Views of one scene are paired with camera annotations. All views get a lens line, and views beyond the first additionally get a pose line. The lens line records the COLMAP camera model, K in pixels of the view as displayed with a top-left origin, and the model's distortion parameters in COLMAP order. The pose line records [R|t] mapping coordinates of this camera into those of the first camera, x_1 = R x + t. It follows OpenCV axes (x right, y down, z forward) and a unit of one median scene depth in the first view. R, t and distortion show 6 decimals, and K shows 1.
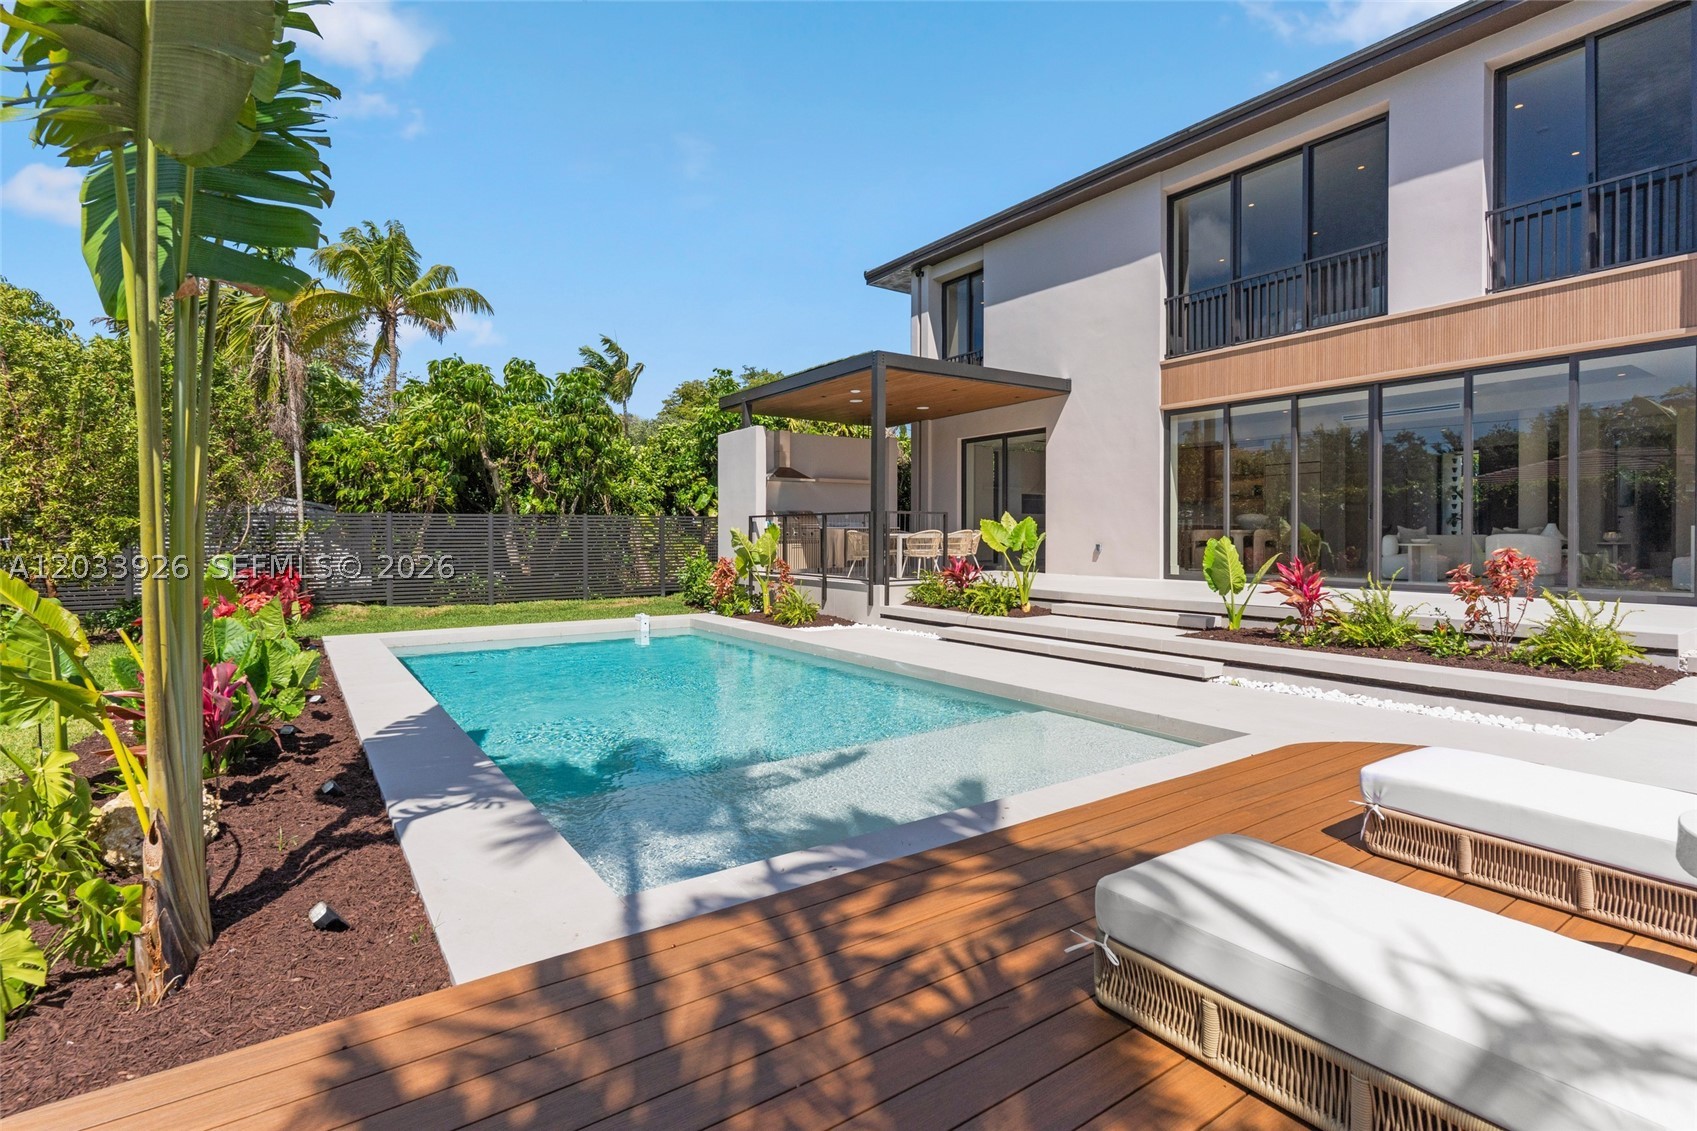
lens RADIAL K [[812.0, 0, 844.9], [0, 812.0, 539.5], [0, 0, 1]] dist [-0.001487, 0.000276]
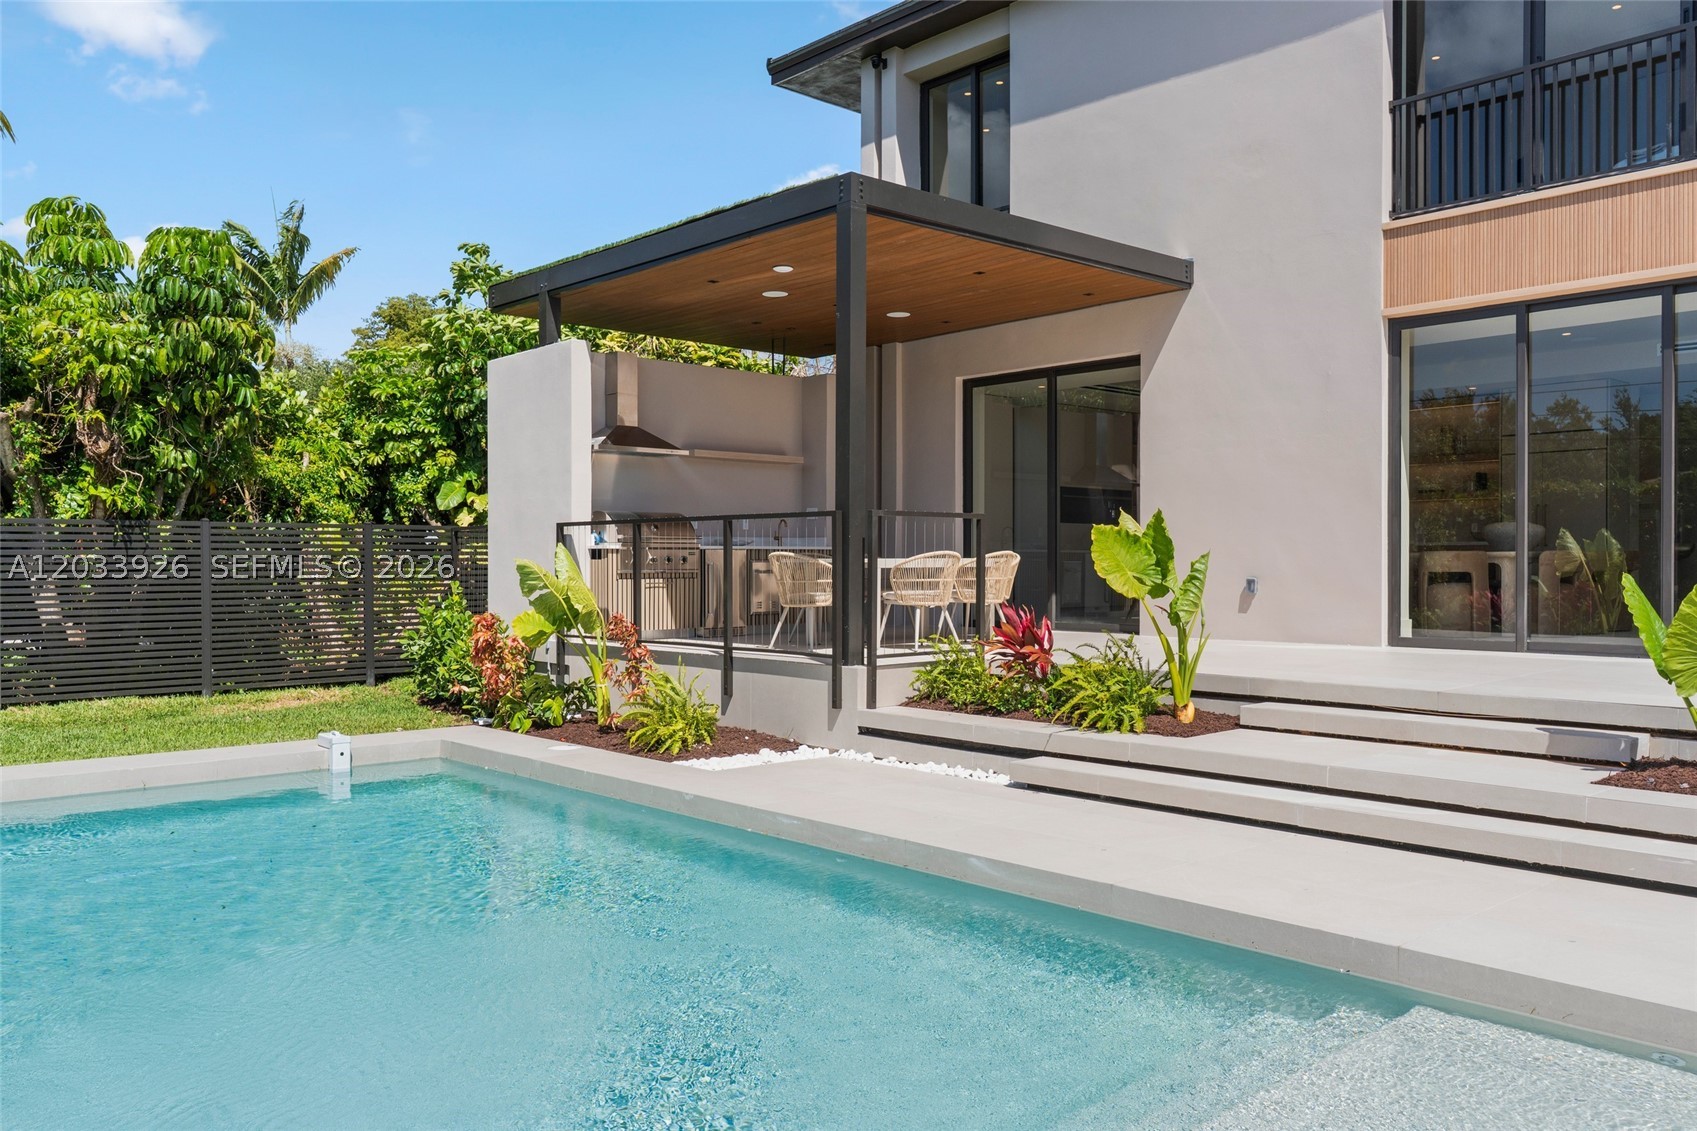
lens RADIAL K [[1349.9, 0, 848.5], [0, 1349.9, 565.5], [0, 0, 1]] dist [0.002494, -0.001369]
pose [[0.991299, -0.001020, 0.131626, -0.063147], [0.001587, 0.999990, -0.004201, 0.000541], [-0.131620, 0.004373, 0.991291, 0.208498]]
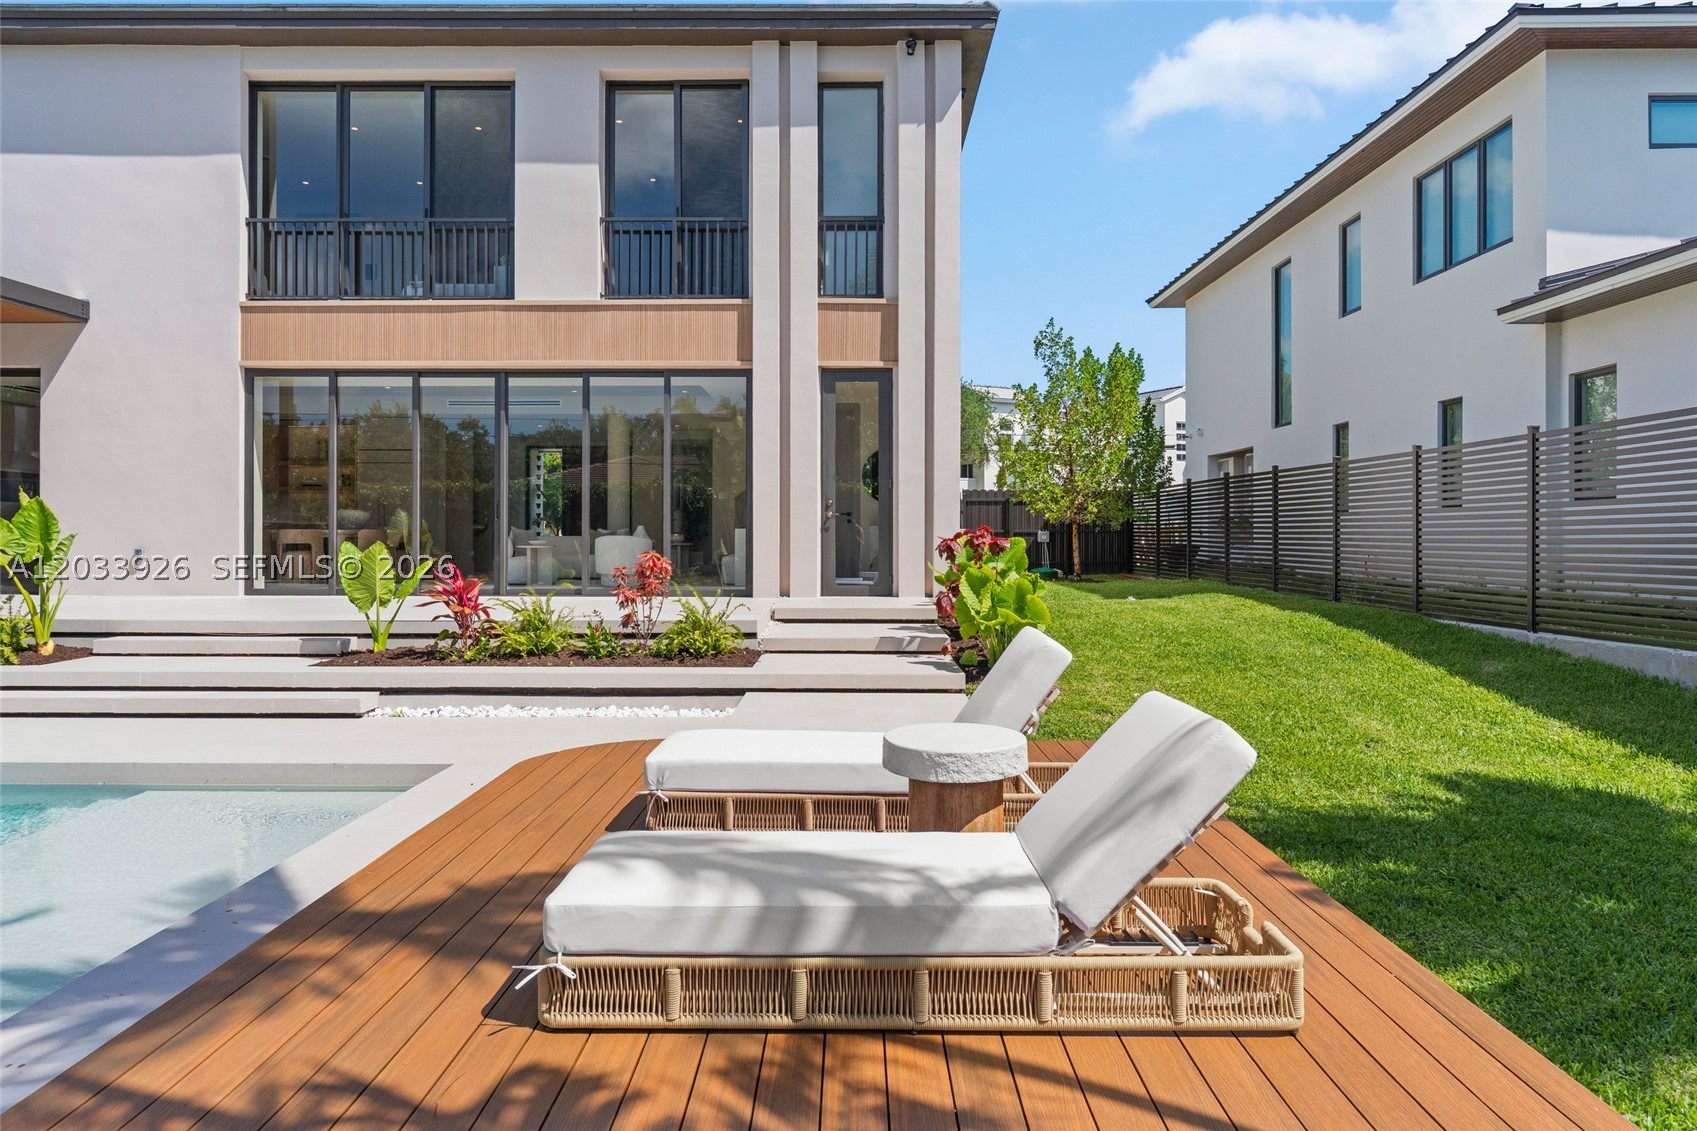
lens RADIAL K [[1046.5, 0, 851.0], [0, 1046.5, 534.2], [0, 0, 1]] dist [-0.001740, 0.000386]
pose [[0.573265, 0.001599, 0.819368, -0.077087], [0.003149, 0.999986, -0.004155, -0.001545], [-0.819364, 0.004962, 0.573252, -0.001885]]
